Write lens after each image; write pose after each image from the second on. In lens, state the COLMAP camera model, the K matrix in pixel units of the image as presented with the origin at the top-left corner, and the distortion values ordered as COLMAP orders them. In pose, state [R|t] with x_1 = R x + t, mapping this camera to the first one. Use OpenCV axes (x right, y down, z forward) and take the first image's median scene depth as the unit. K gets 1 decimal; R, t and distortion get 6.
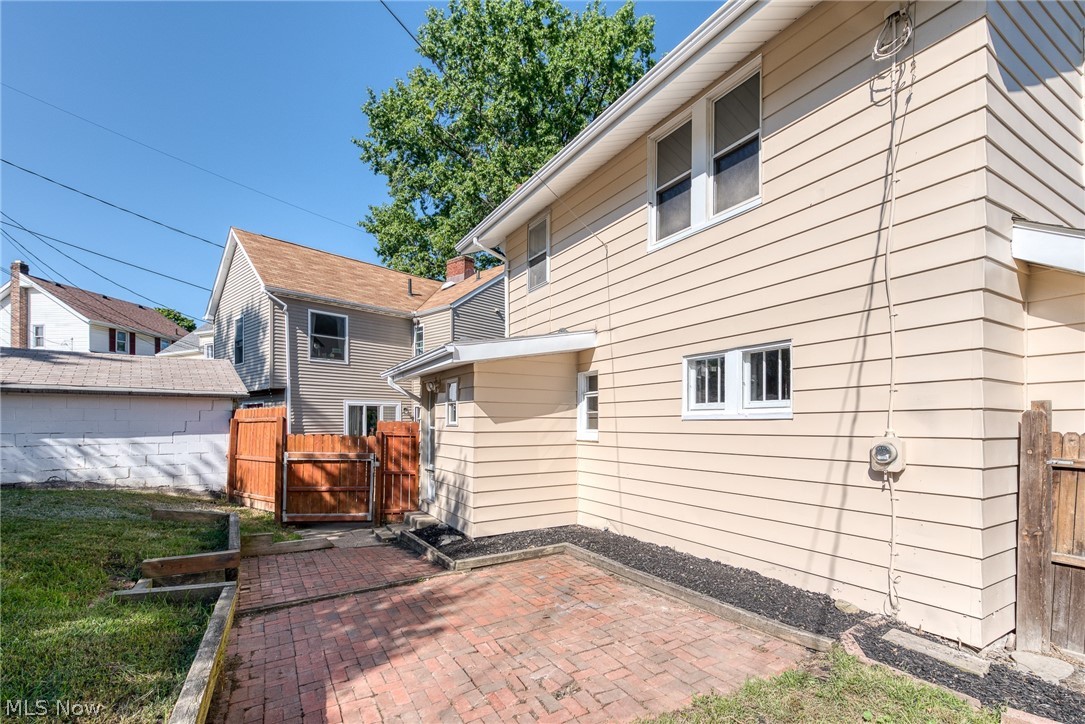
lens RADIAL K [[494.8, 0, 531.5], [0, 494.8, 426.2], [0, 0, 1]] dist [-0.000160, 0.000044]
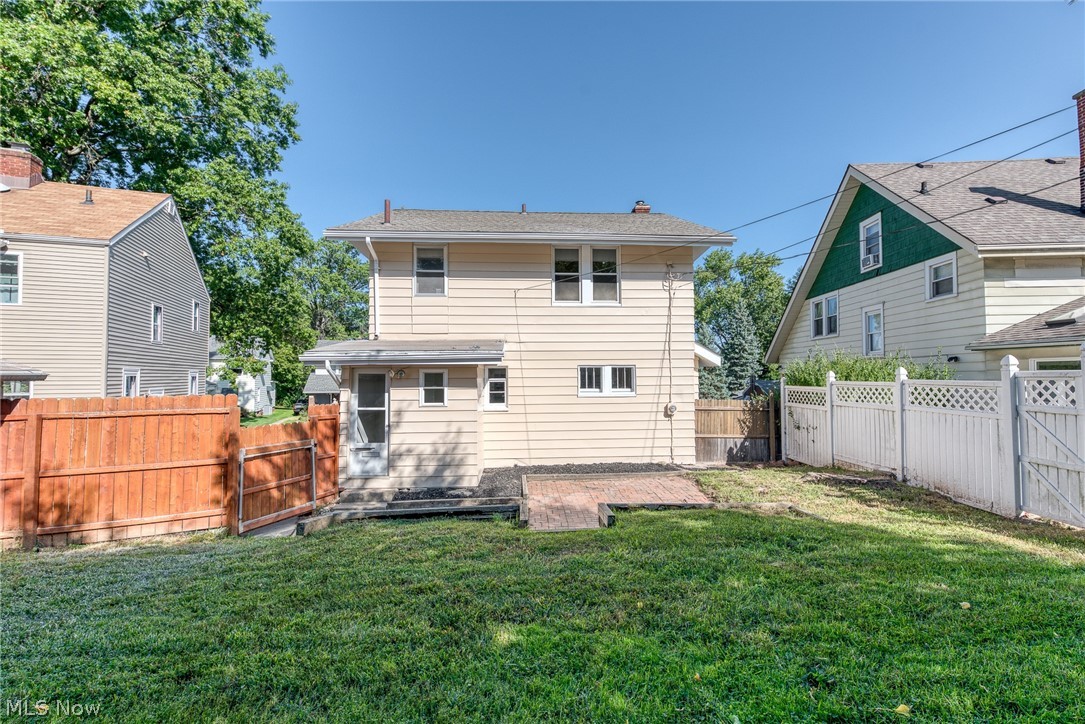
lens RADIAL K [[470.3, 0, 541.2], [0, 470.3, 367.3], [0, 0, 1]] dist [0.005494, -0.007172]
pose [[0.441429, 0.018600, 0.897103, -1.229850], [0.009999, 0.999621, -0.025646, -0.072196], [-0.897240, 0.020291, 0.441076, 0.248336]]
